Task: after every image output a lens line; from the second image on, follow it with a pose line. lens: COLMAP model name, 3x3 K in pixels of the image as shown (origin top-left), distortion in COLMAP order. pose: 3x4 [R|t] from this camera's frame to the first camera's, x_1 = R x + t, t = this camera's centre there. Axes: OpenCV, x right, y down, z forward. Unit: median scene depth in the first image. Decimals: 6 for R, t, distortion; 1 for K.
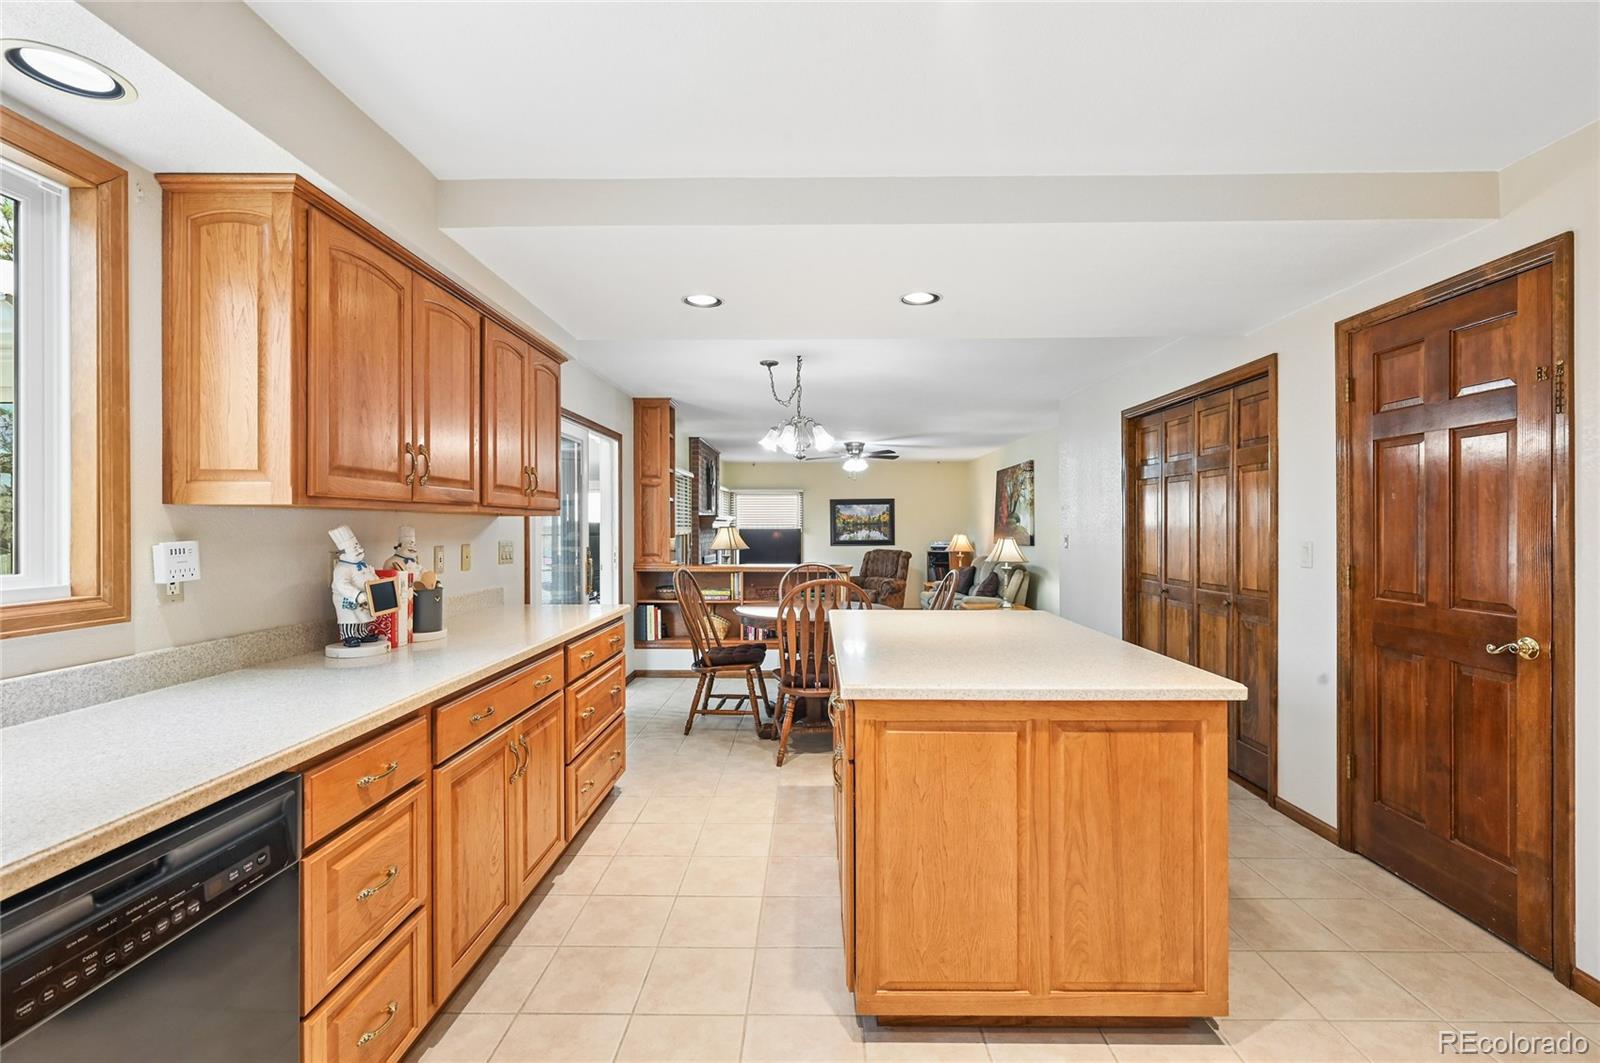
lens RADIAL K [[729.1, 0, 797.0], [0, 729.1, 521.1], [0, 0, 1]] dist [0.000495, -0.000477]
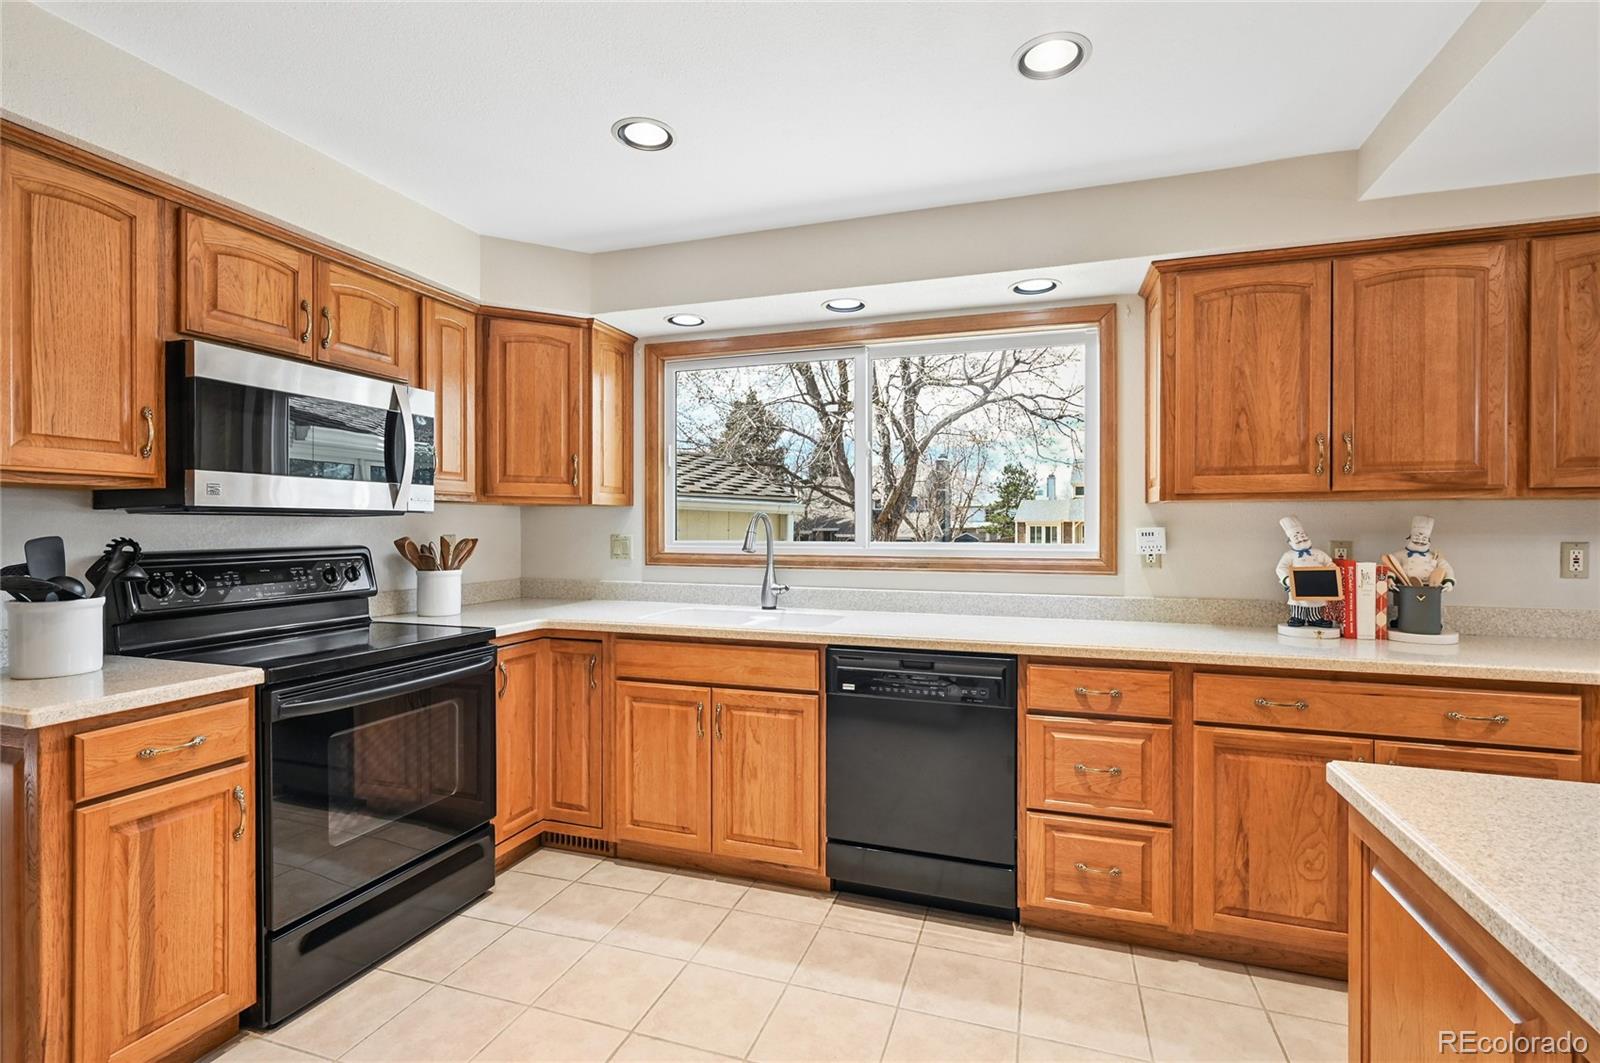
lens RADIAL K [[729.1, 0, 807.7], [0, 729.1, 534.1], [0, 0, 1]] dist [0.000495, -0.000477]
pose [[-0.291603, 0.010902, -0.956477, 0.415018], [0.004319, 0.999940, 0.010081, 0.011981], [0.956530, -0.001191, -0.291632, 0.391333]]
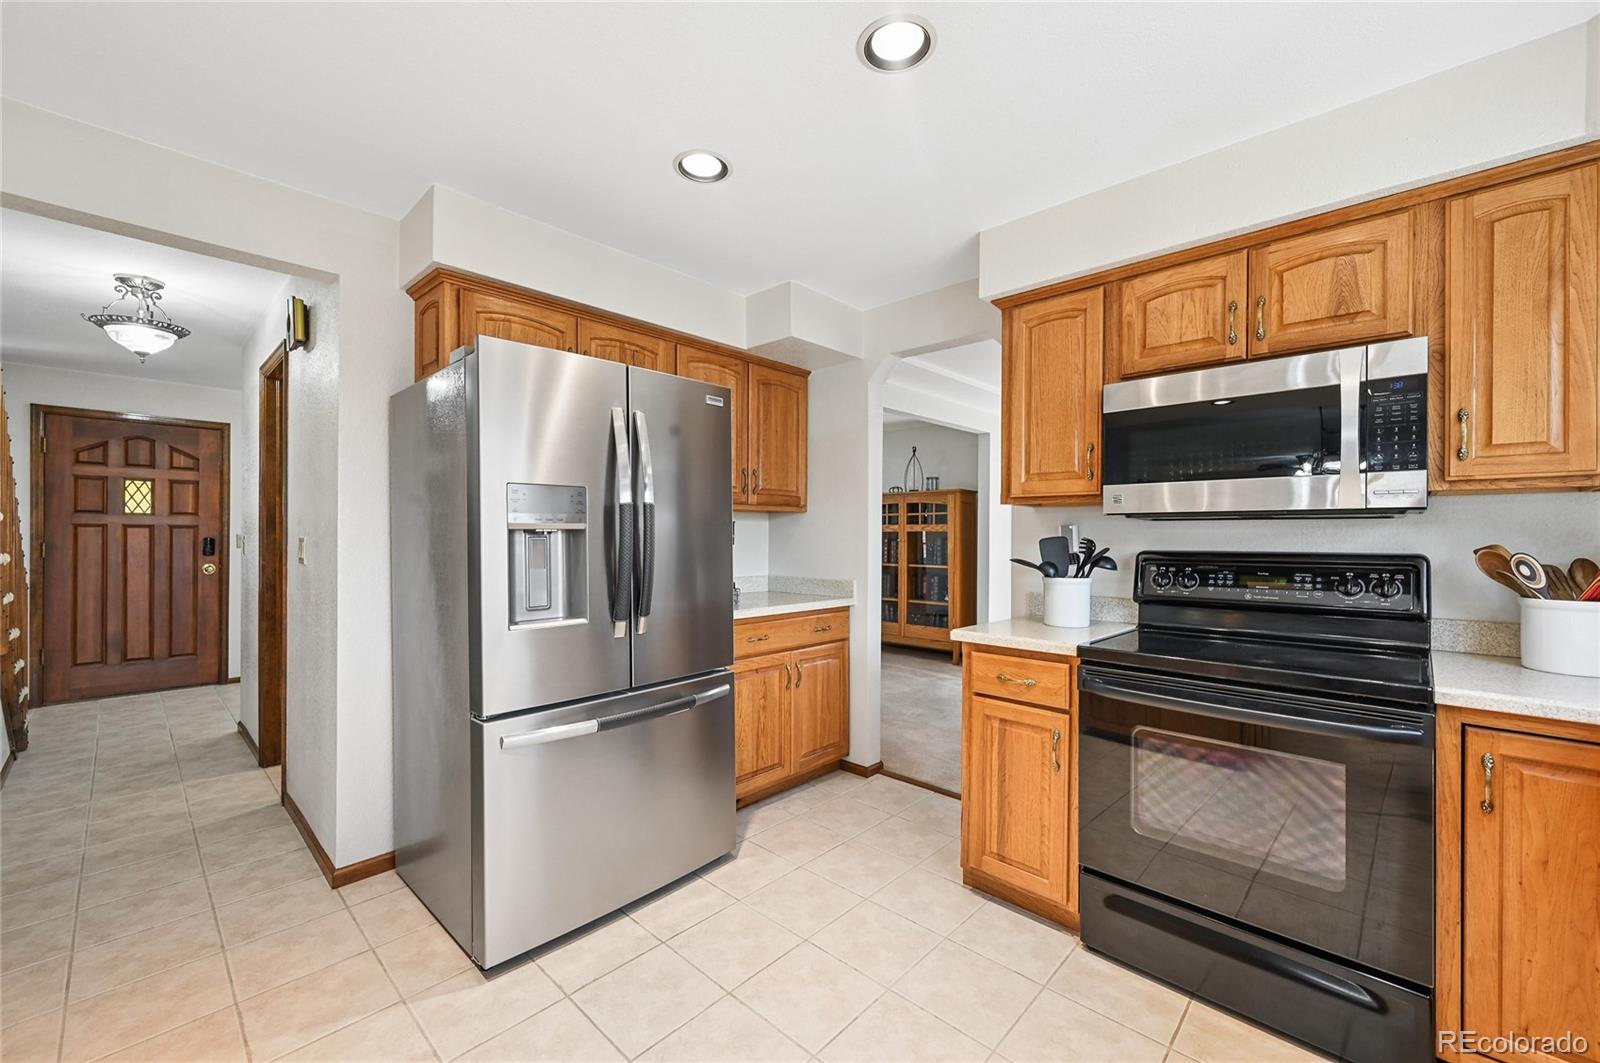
lens RADIAL K [[641.6, 0, 798.5], [0, 641.6, 528.9], [0, 0, 1]] dist [-0.002098, -0.000093]
pose [[-0.739360, 0.003333, 0.673302, -0.161530], [-0.000277, 0.999986, -0.005254, 0.012747], [-0.673310, -0.004072, -0.739349, 0.448350]]
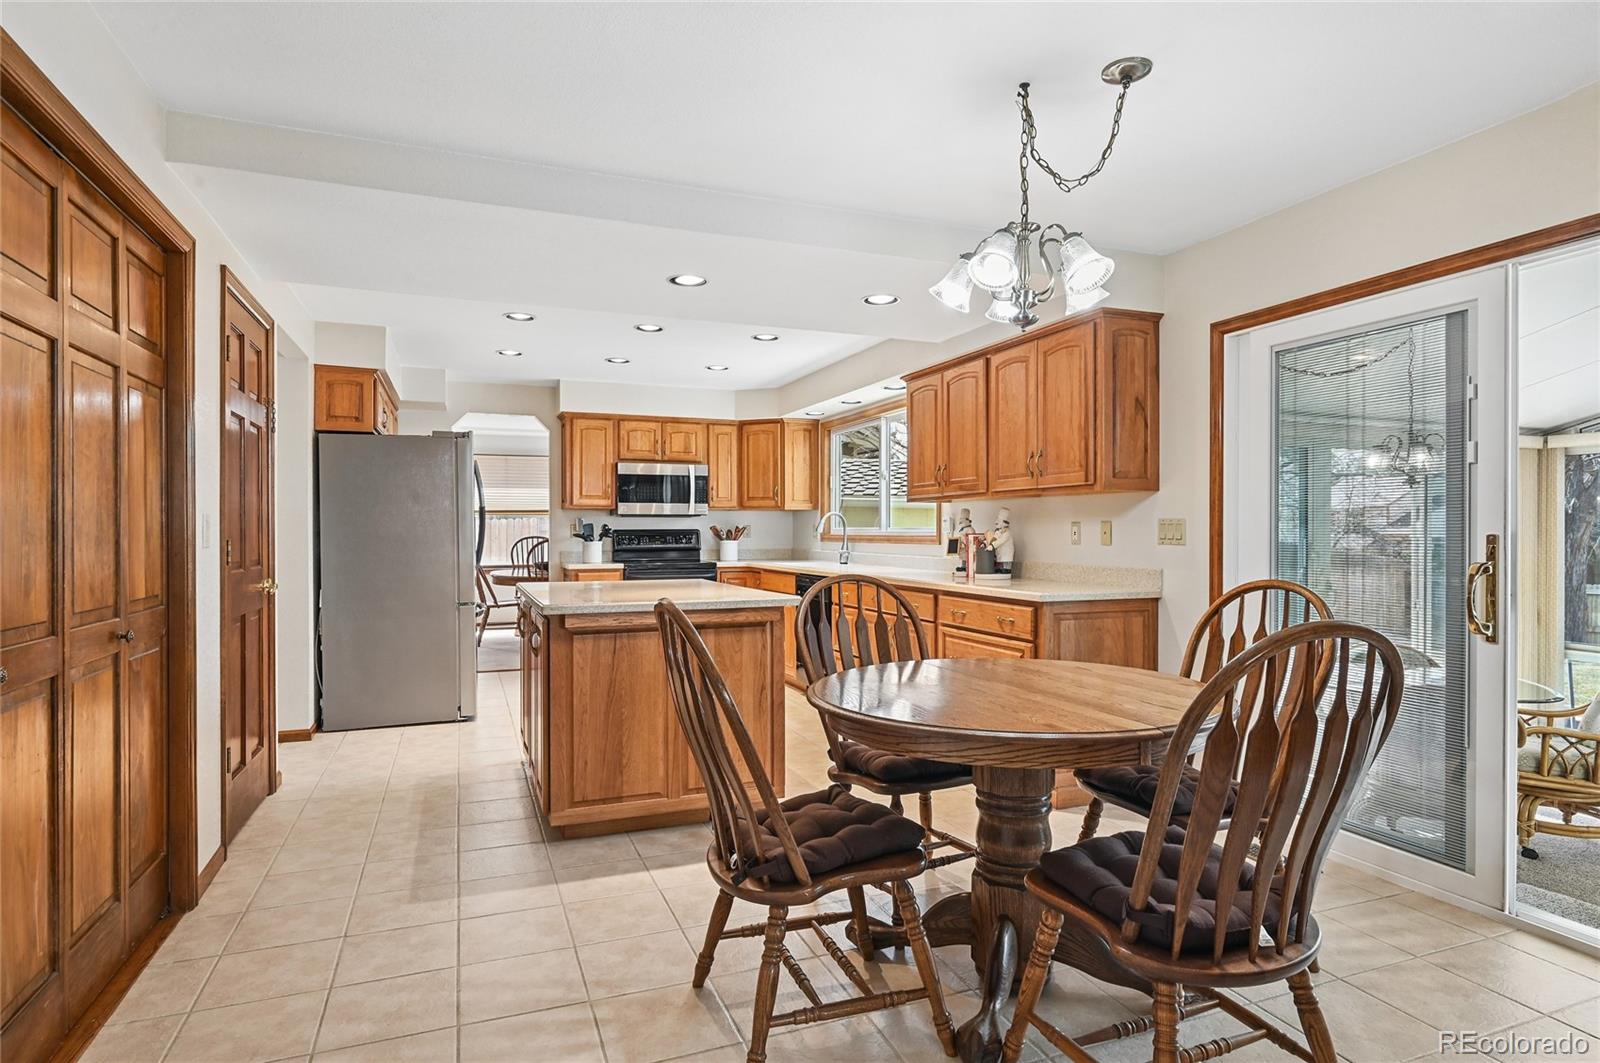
lens RADIAL K [[877.8, 0, 798.8], [0, 877.8, 534.8], [0, 0, 1]] dist [-0.002734, -0.000857]
pose [[-0.924351, 0.002740, -0.381533, 0.432091], [0.003358, 0.999994, -0.000955, 0.048080], [0.381528, -0.002164, -0.924355, 1.895405]]
